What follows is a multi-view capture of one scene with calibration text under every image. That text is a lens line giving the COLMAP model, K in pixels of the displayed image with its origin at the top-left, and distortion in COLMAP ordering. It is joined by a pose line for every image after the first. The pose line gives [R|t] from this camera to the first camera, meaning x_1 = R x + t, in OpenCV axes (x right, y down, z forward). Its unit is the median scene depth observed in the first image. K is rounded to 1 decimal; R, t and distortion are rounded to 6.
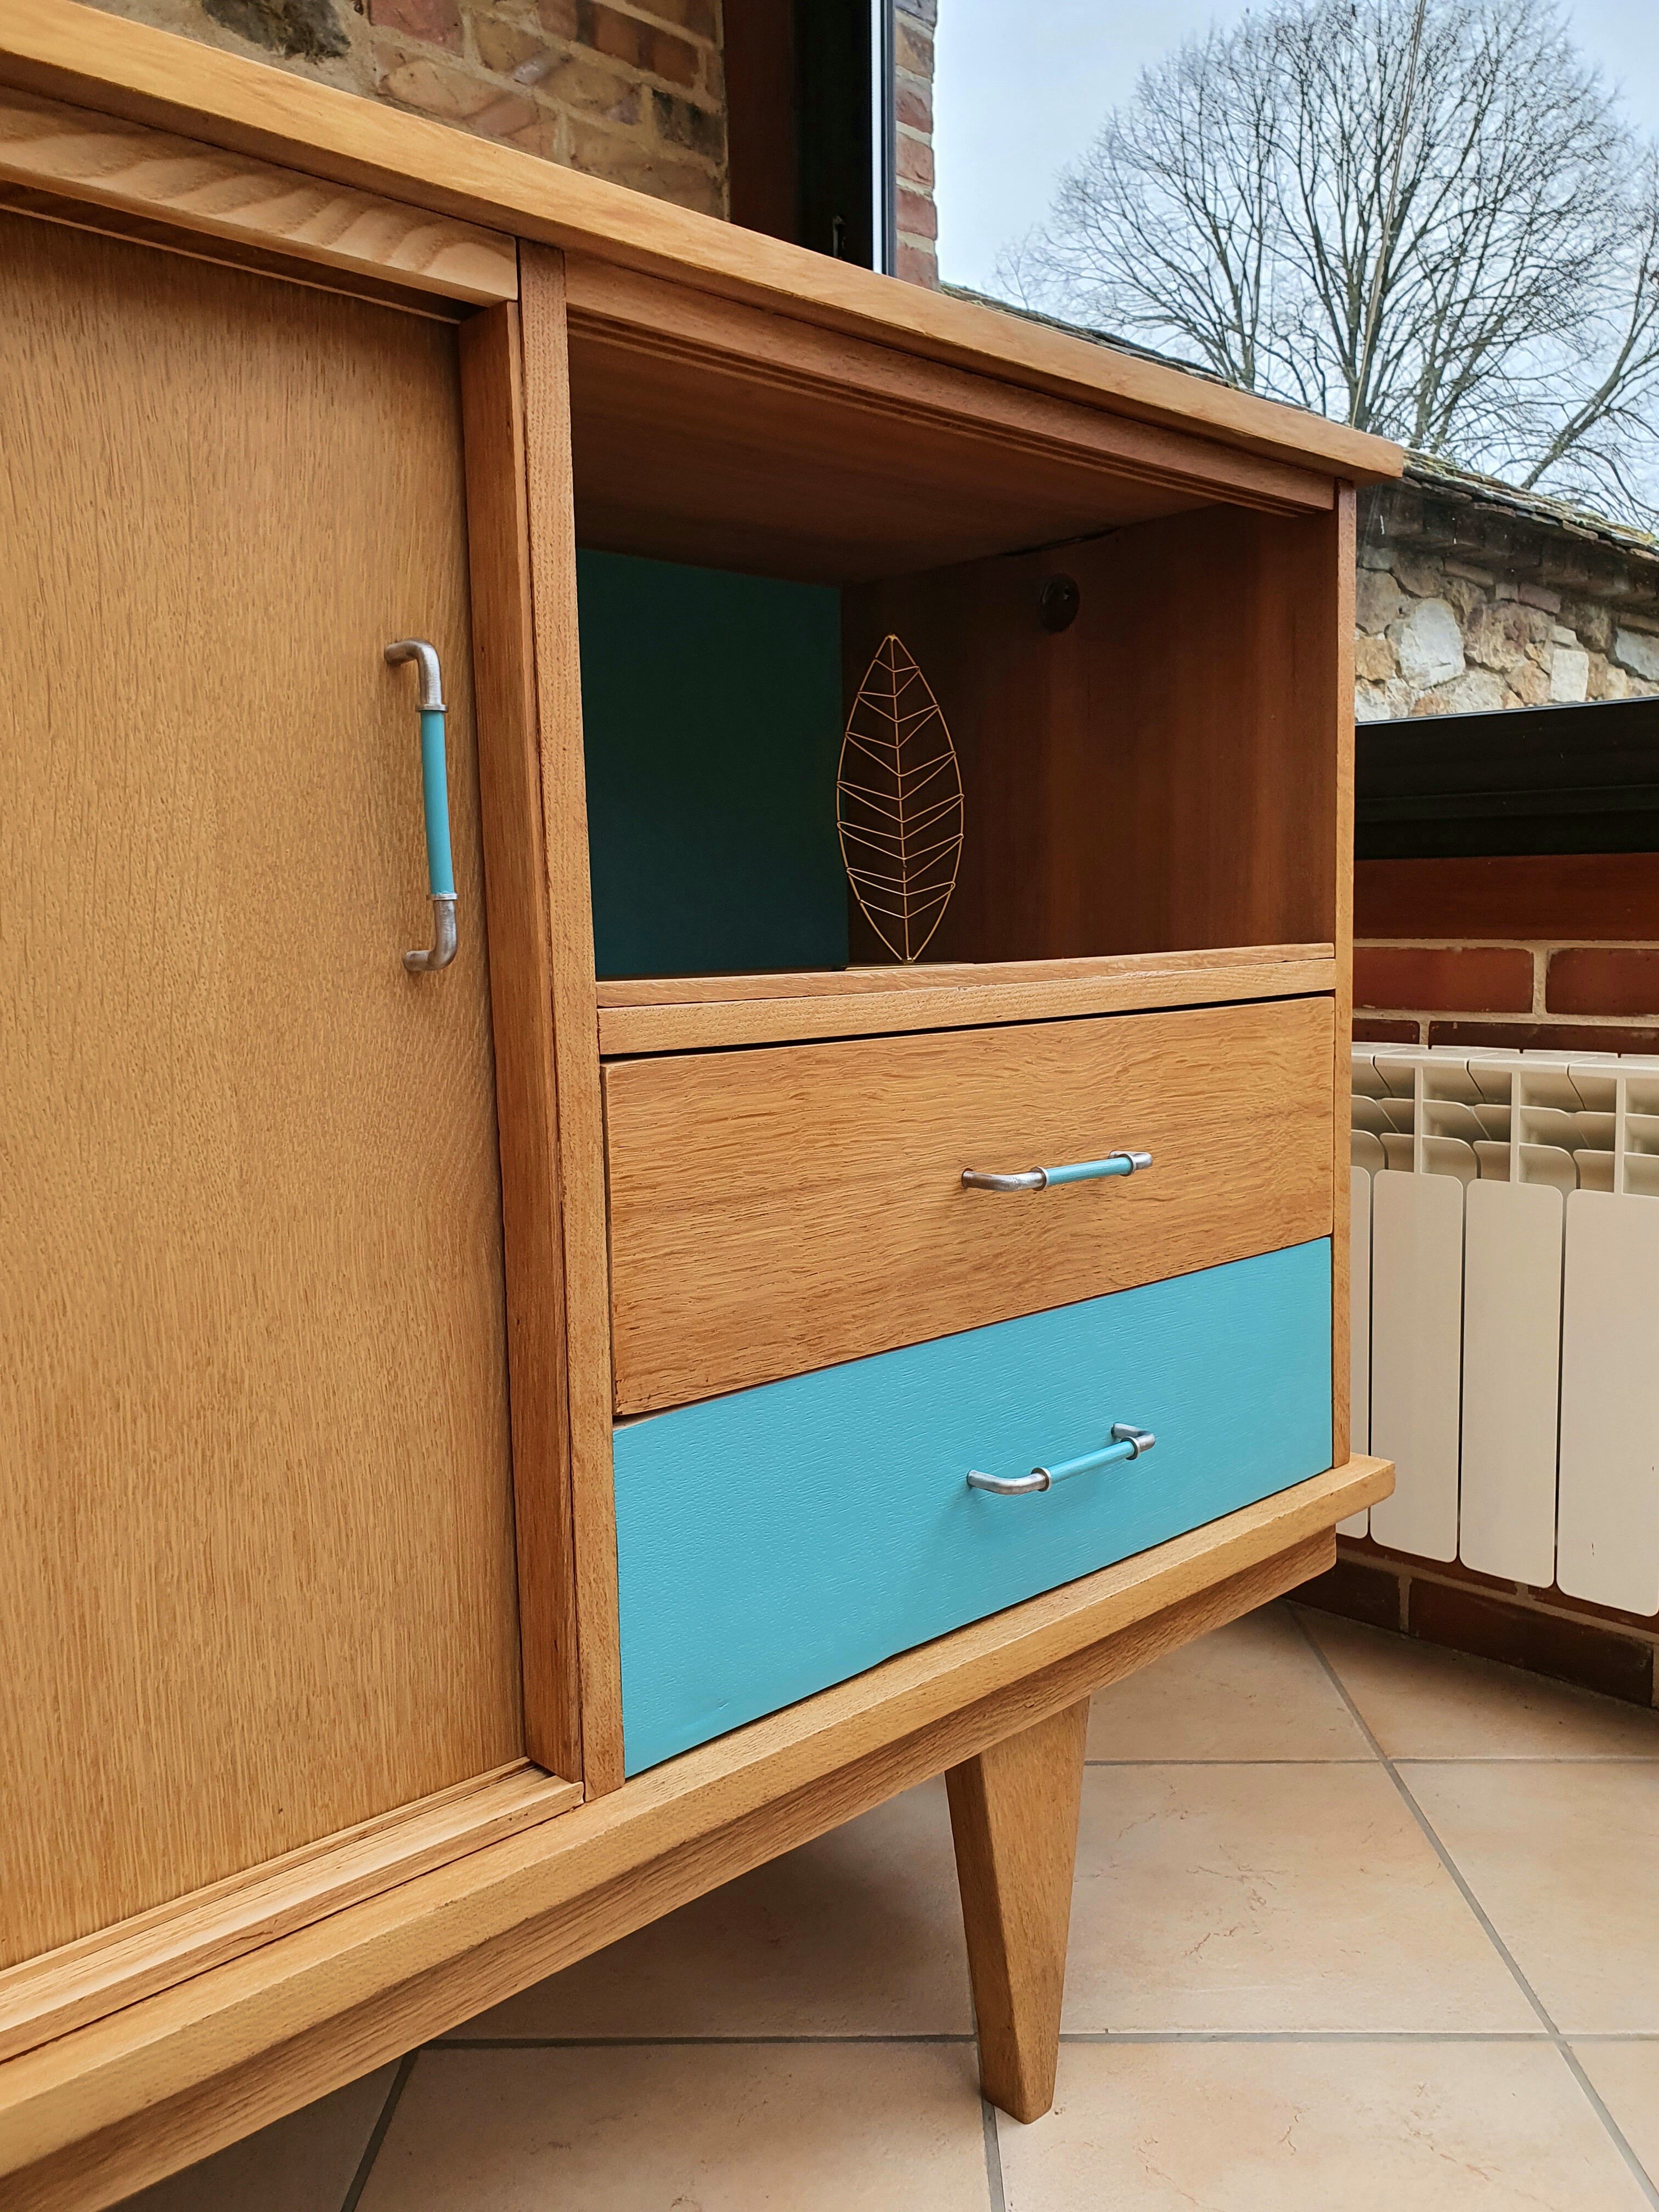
lens RADIAL K [[1716.0, 0, 846.4], [0, 1716.0, 1106.0], [0, 0, 1]] dist [-0.001957, 0.016618]
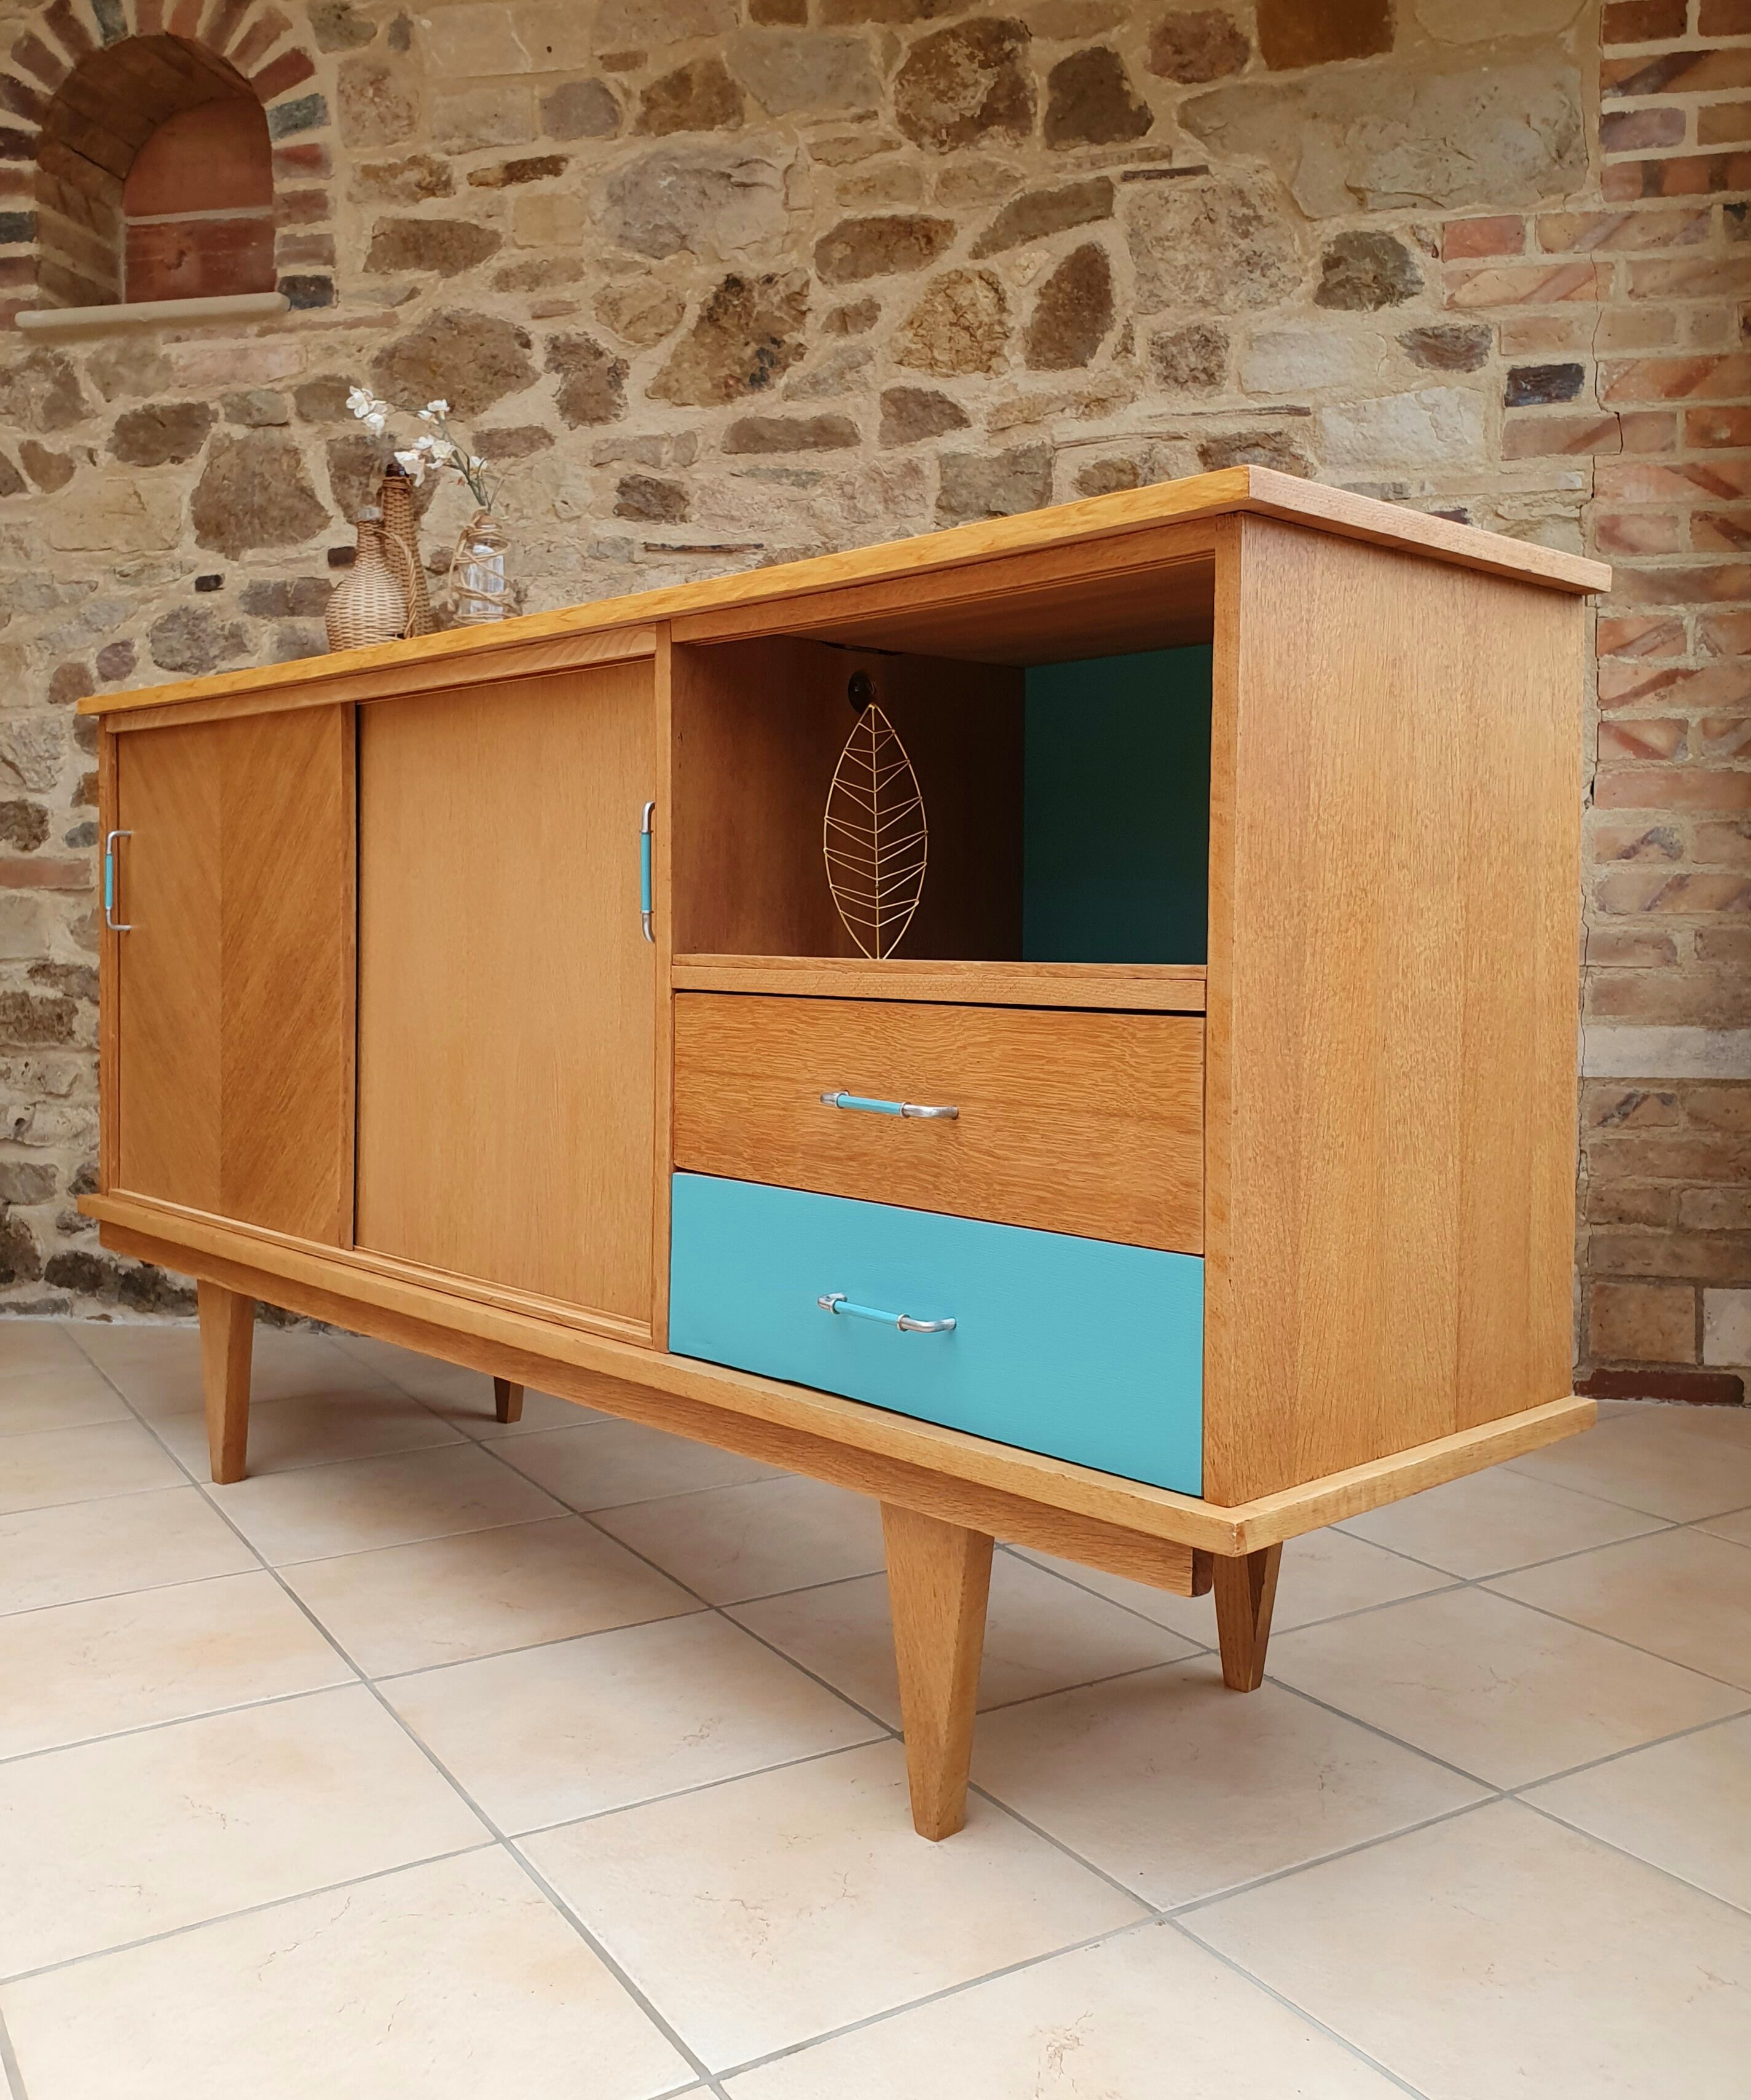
lens RADIAL K [[1936.2, 0, 902.7], [0, 1936.2, 974.2], [0, 0, 1]] dist [-0.005662, 0.000000]
pose [[0.551360, 0.046422, -0.832975, 1.738398], [-0.100626, 0.994862, -0.011162, -0.011129], [0.828177, 0.089973, 0.553198, -0.339836]]
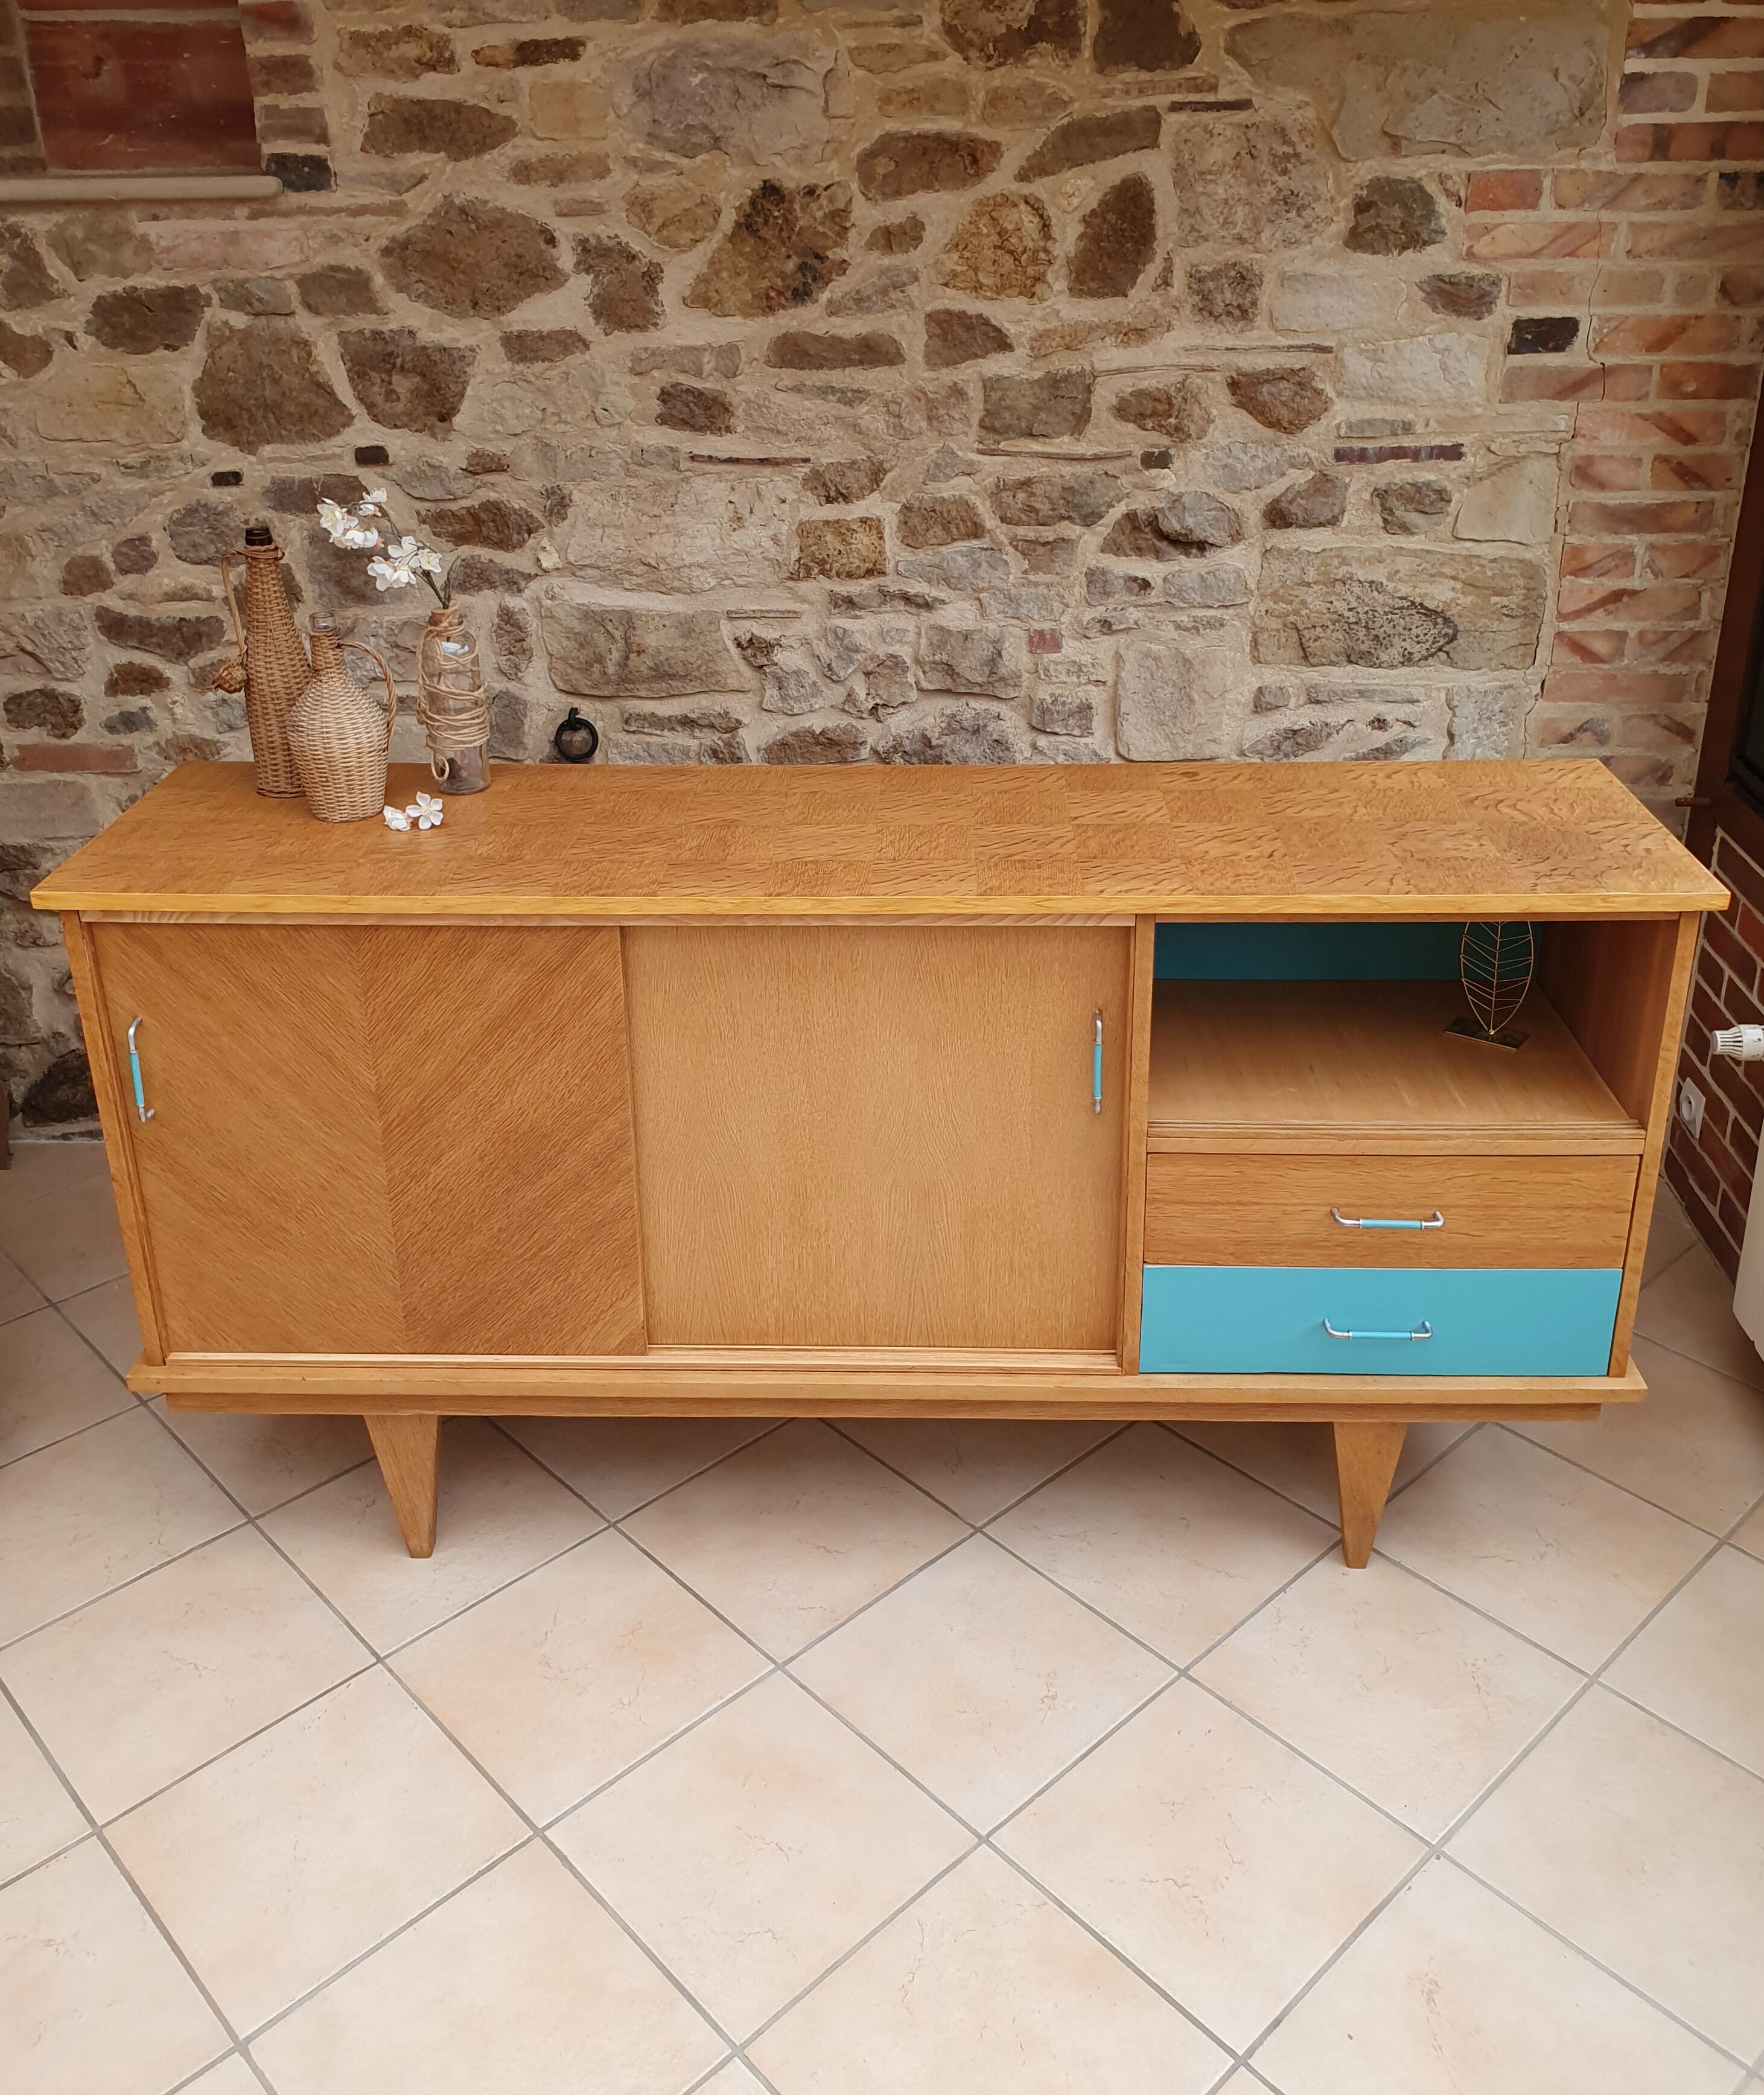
lens RADIAL K [[1885.4, 0, 881.2], [0, 1885.4, 900.5], [0, 0, 1]] dist [-0.005524, 0.020571]
pose [[0.703124, 0.283069, -0.652295, 1.279985], [-0.076152, 0.942047, 0.326722, -1.237439], [0.706978, -0.180052, 0.683932, -1.210765]]
